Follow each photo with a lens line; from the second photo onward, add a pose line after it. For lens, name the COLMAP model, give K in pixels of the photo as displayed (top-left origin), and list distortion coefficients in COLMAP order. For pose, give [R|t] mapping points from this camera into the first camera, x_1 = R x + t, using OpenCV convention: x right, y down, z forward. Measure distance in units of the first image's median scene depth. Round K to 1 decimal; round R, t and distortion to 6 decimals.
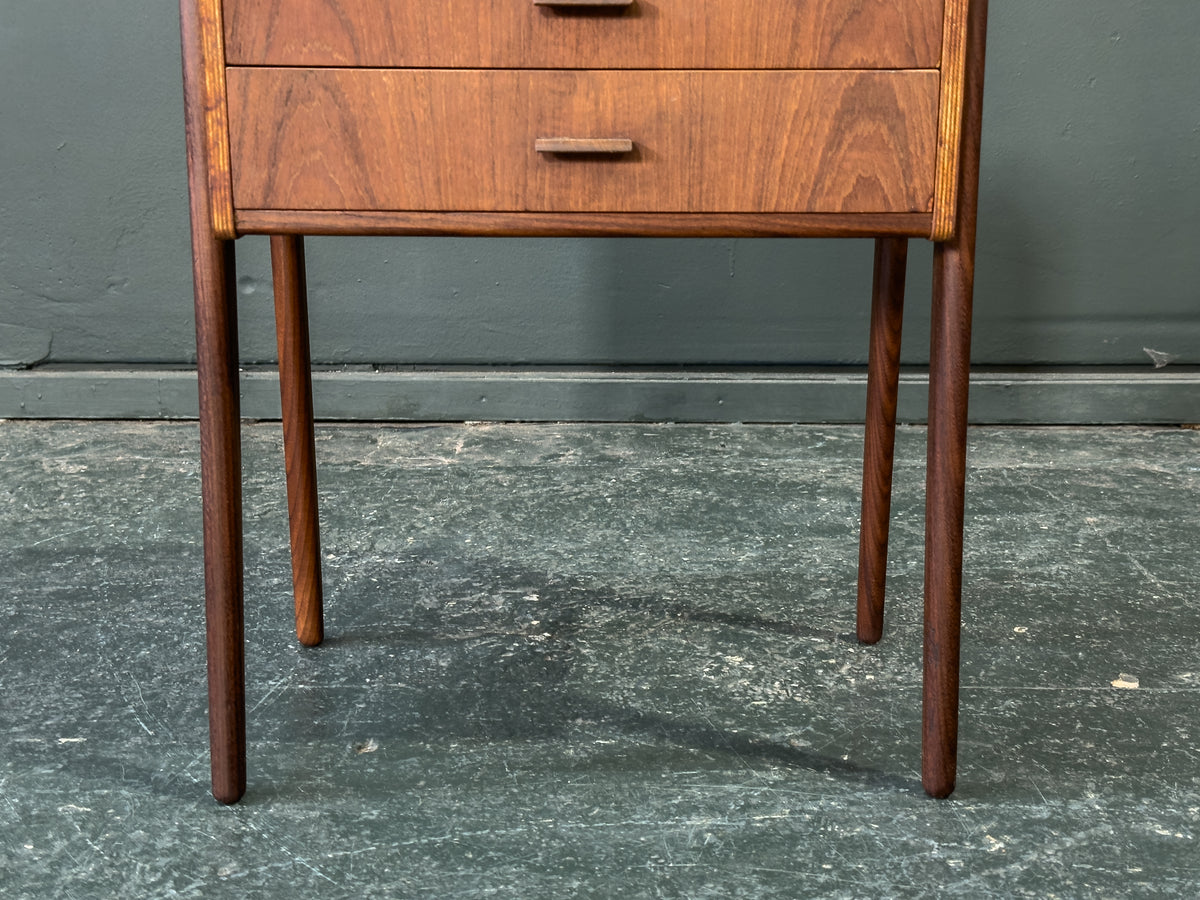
lens RADIAL K [[1690.0, 0, 616.5], [0, 1690.0, 437.9], [0, 0, 1]] dist [0.195977, -0.448341]
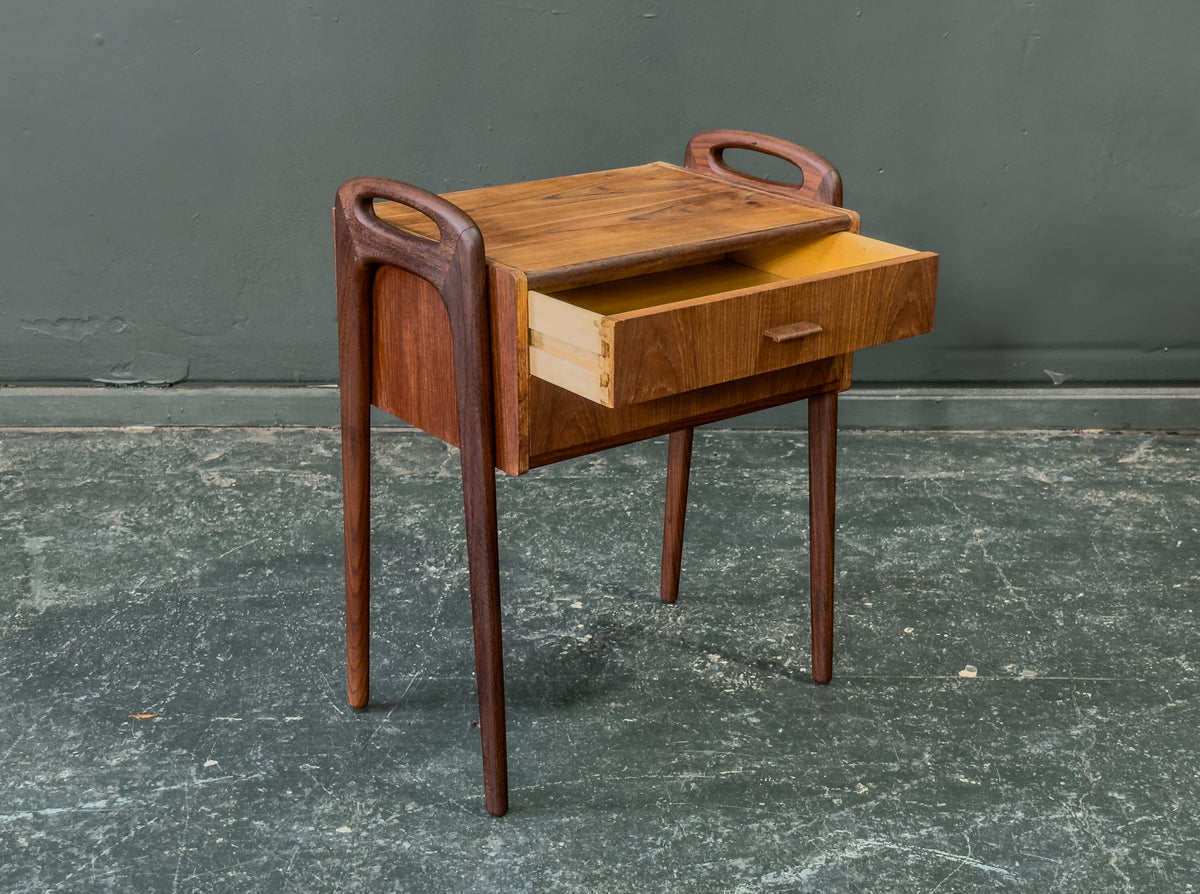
lens RADIAL K [[1811.8, 0, 644.0], [0, 1811.8, 465.5], [0, 0, 1]] dist [0.159824, -0.137284]
pose [[0.999943, -0.001395, 0.010543, -0.008912], [0.000185, 0.993497, 0.113854, -0.196918], [-0.010633, -0.113846, 0.993442, -0.516800]]
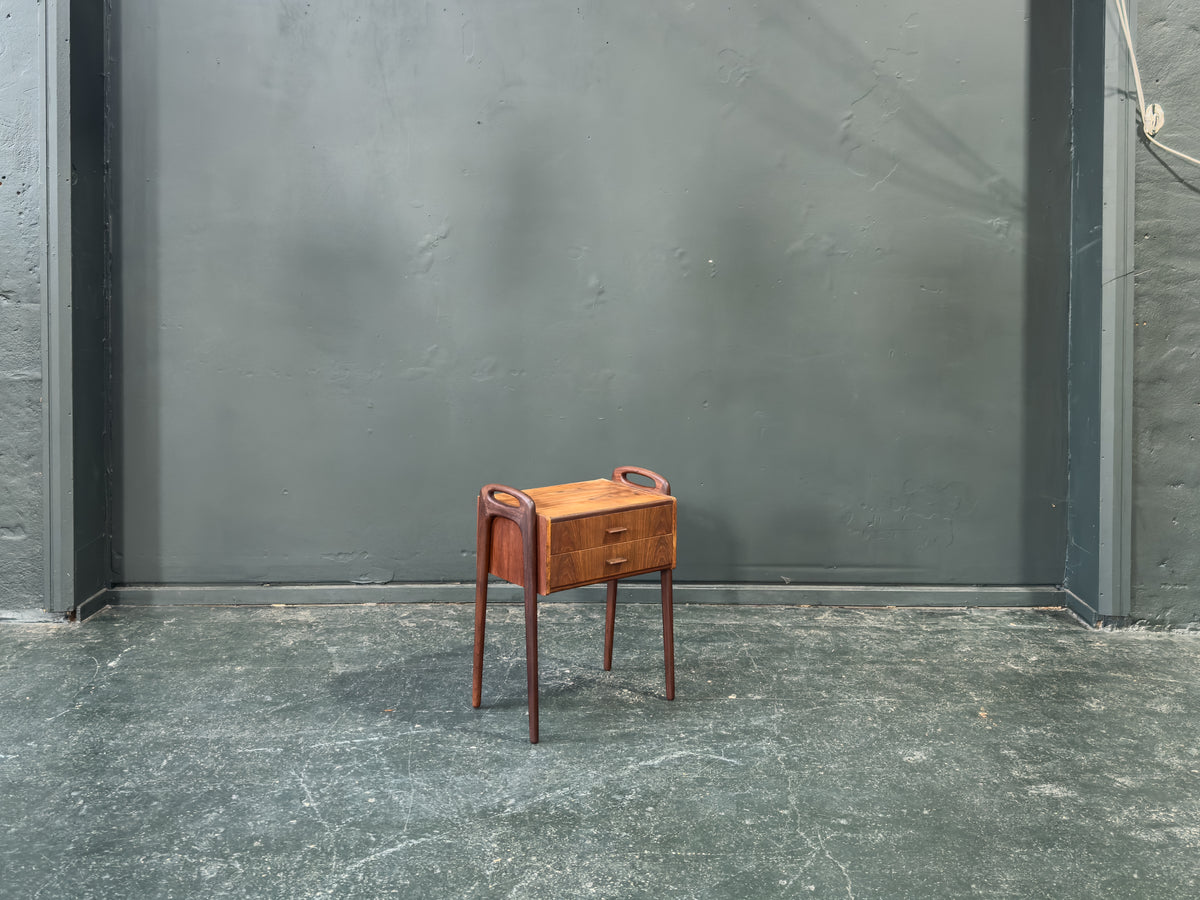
lens RADIAL K [[1136.8, 0, 599.0], [0, 1136.8, 297.1], [0, 0, 1]] dist [0.175593, -0.381526]
pose [[0.999999, 0.000008, -0.001680, 0.015988], [-0.000367, 0.976841, -0.213965, -0.138311], [0.001640, 0.213965, 0.976840, -1.360479]]
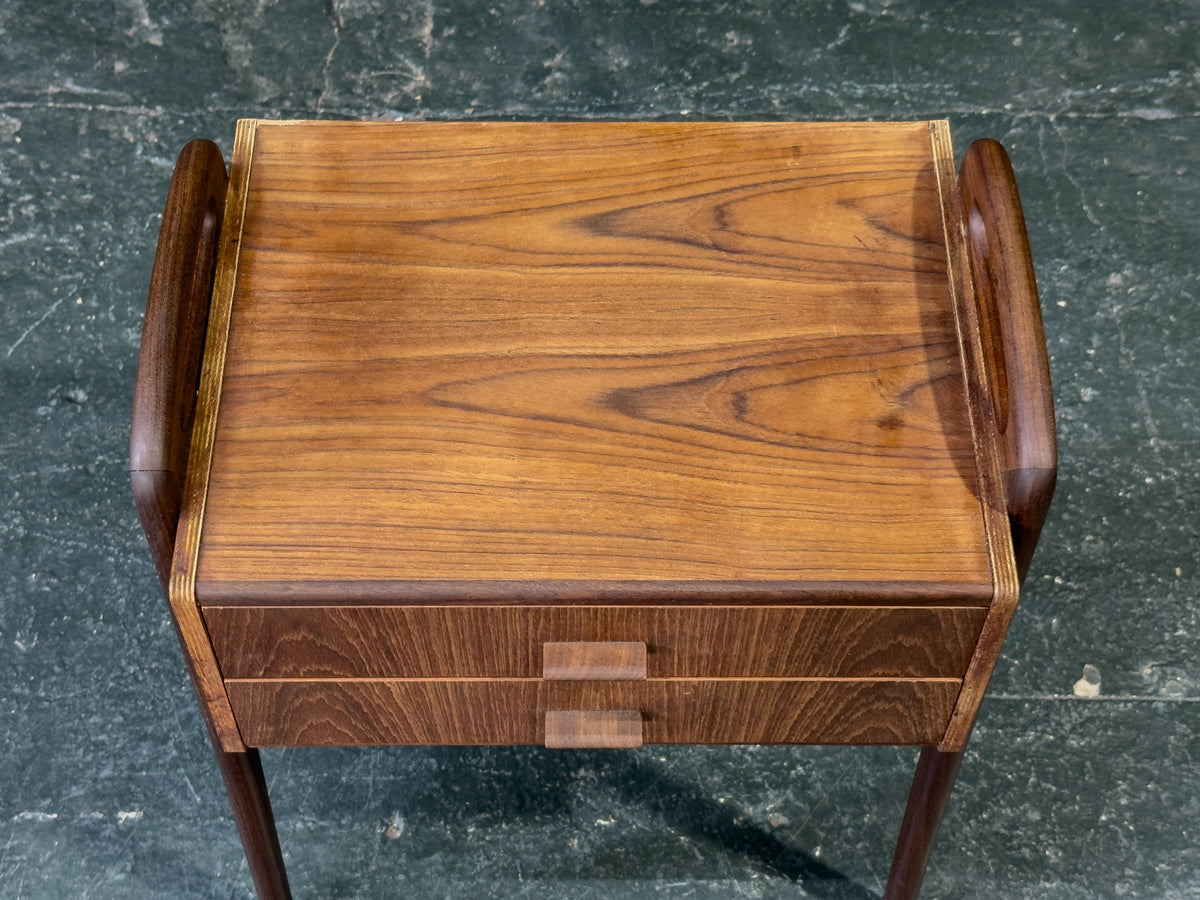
lens RADIAL K [[1860.6, 0, 599.4], [0, 1860.6, 413.9], [0, 0, 1]] dist [0.202200, -0.445564]
pose [[0.999983, 0.001141, 0.005768, -0.014436], [-0.004672, 0.749882, 0.661555, -0.665613], [-0.003570, -0.661570, 0.749874, 0.196965]]
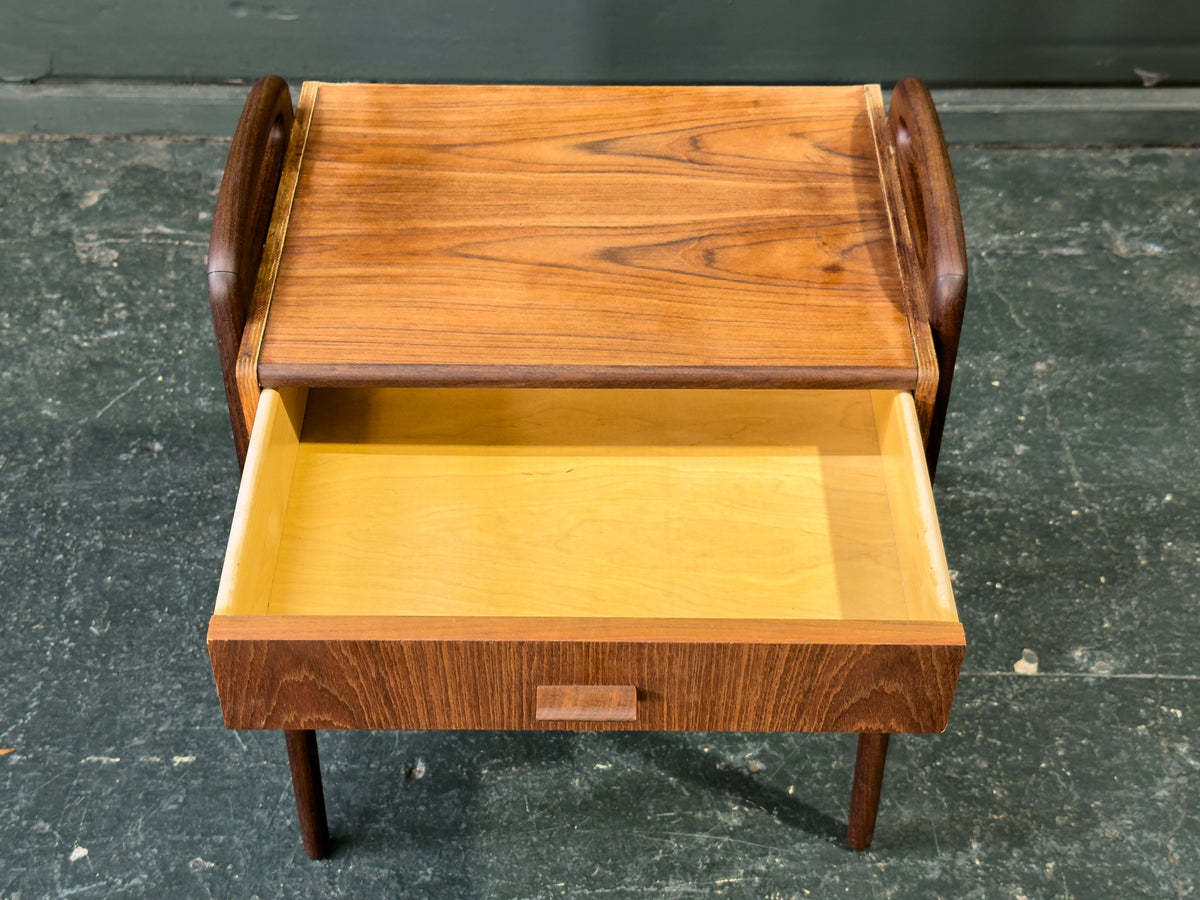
lens RADIAL K [[1683.6, 0, 607.6], [0, 1683.6, 462.5], [0, 0, 1]] dist [0.213997, -0.524696]
pose [[0.999990, 0.004266, 0.001412, -0.005067], [-0.004397, 0.864396, 0.502792, -0.517114], [0.000924, -0.502793, 0.864406, 0.014901]]
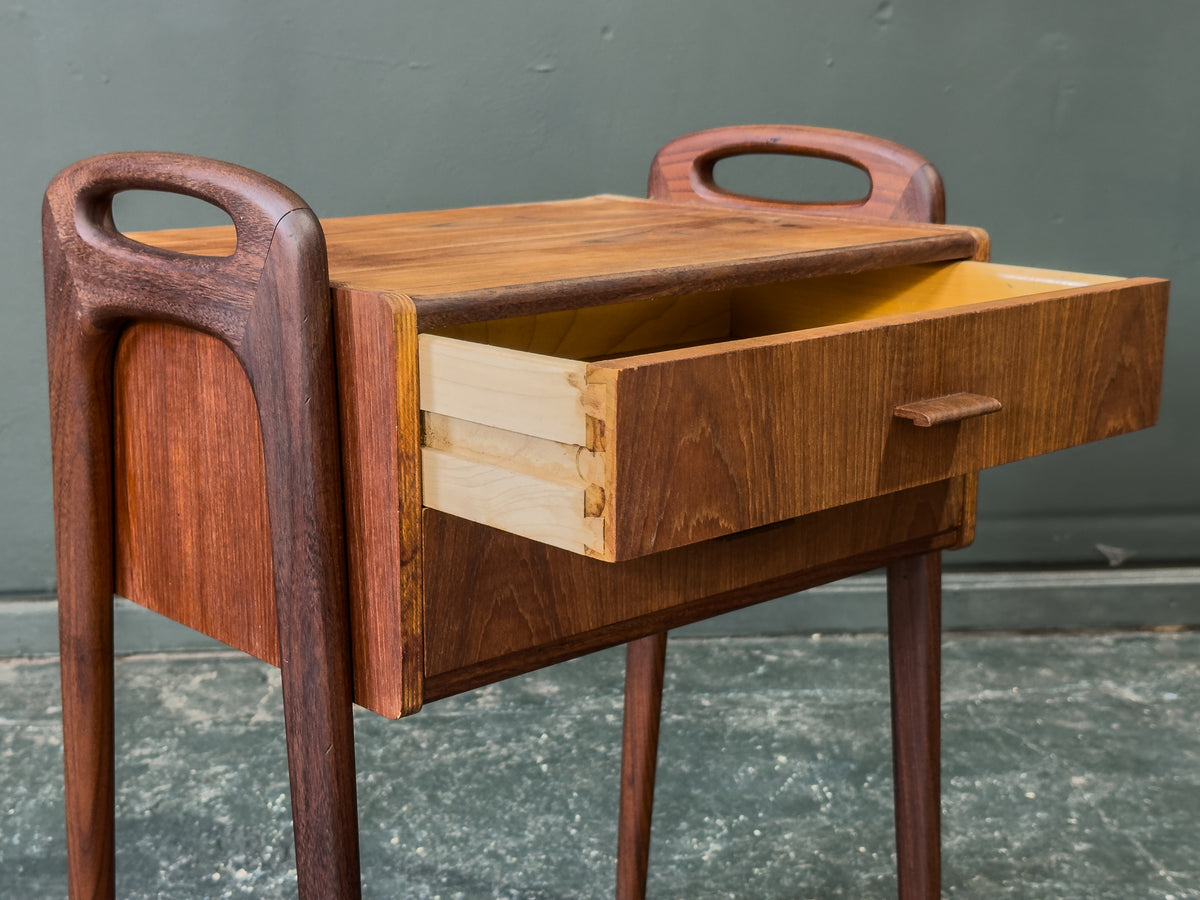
lens RADIAL K [[1788.5, 0, 562.1], [0, 1788.5, 439.9], [0, 0, 1]] dist [0.220016, -0.570702]
pose [[0.997792, -0.025519, 0.061311, -0.057795], [0.027219, 0.999263, -0.027055, -0.130470], [-0.060576, 0.028664, 0.997752, 0.053382]]
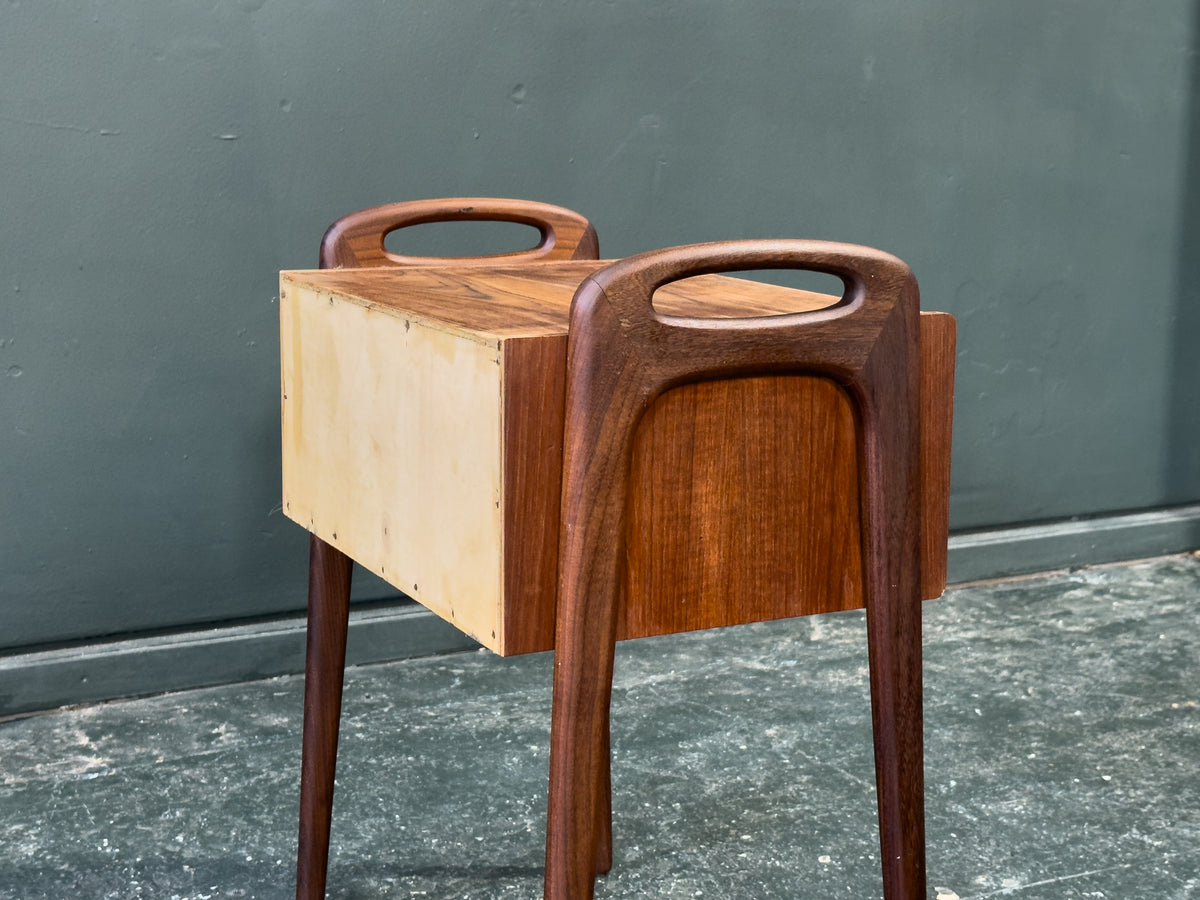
lens RADIAL K [[1907.1, 0, 593.2], [0, 1907.1, 405.2], [0, 0, 1]] dist [0.146201, -0.131103]
pose [[0.886408, -0.069351, 0.457681, -0.427632], [0.102550, 0.993566, -0.048061, -0.129931], [-0.451403, 0.089537, 0.887817, -0.073384]]
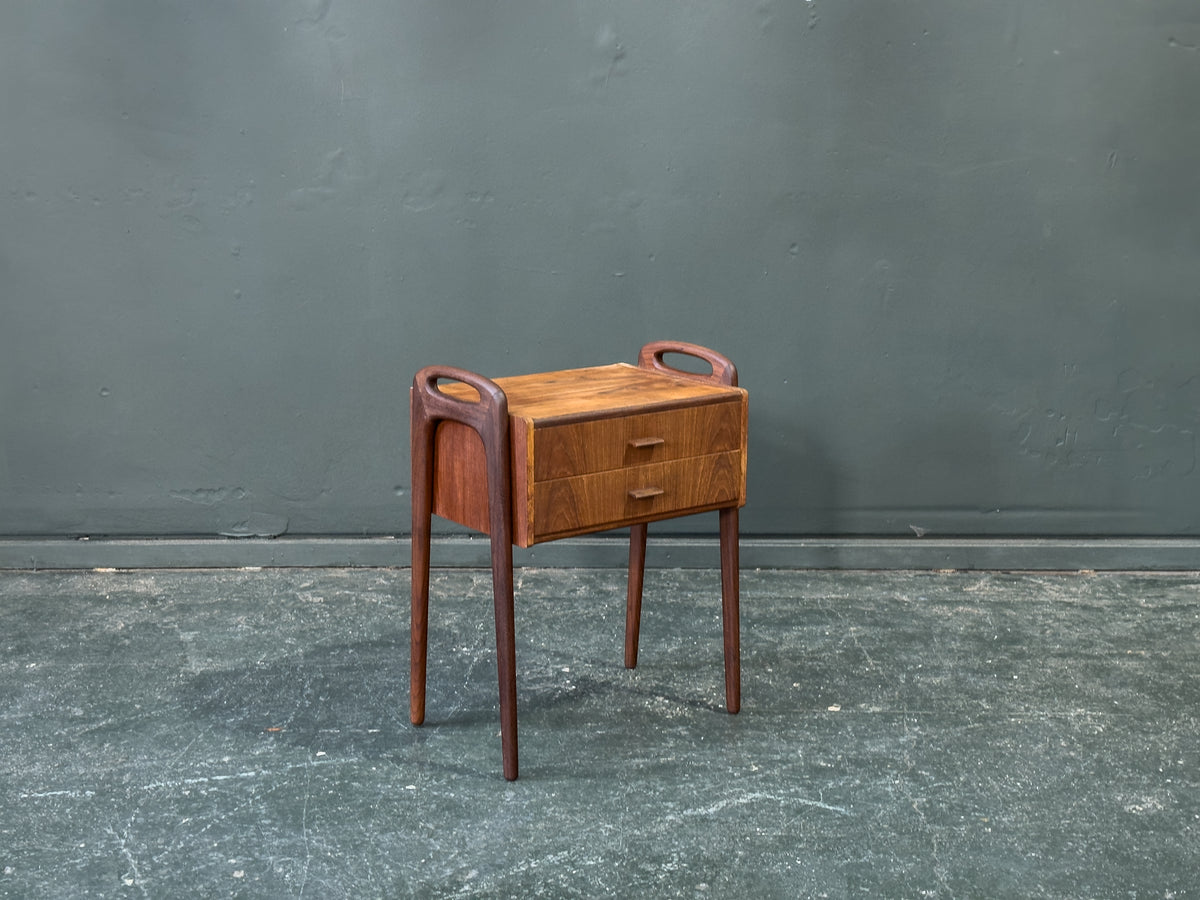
lens RADIAL K [[1674.3, 0, 599.1], [0, 1674.3, 449.1], [0, 0, 1]] dist [0.158175, -0.127629]
pose [[0.999928, -0.001747, -0.011890, 0.015218], [0.001325, 0.999372, -0.035399, -0.100904], [0.011944, 0.035381, 0.999303, -1.043121]]
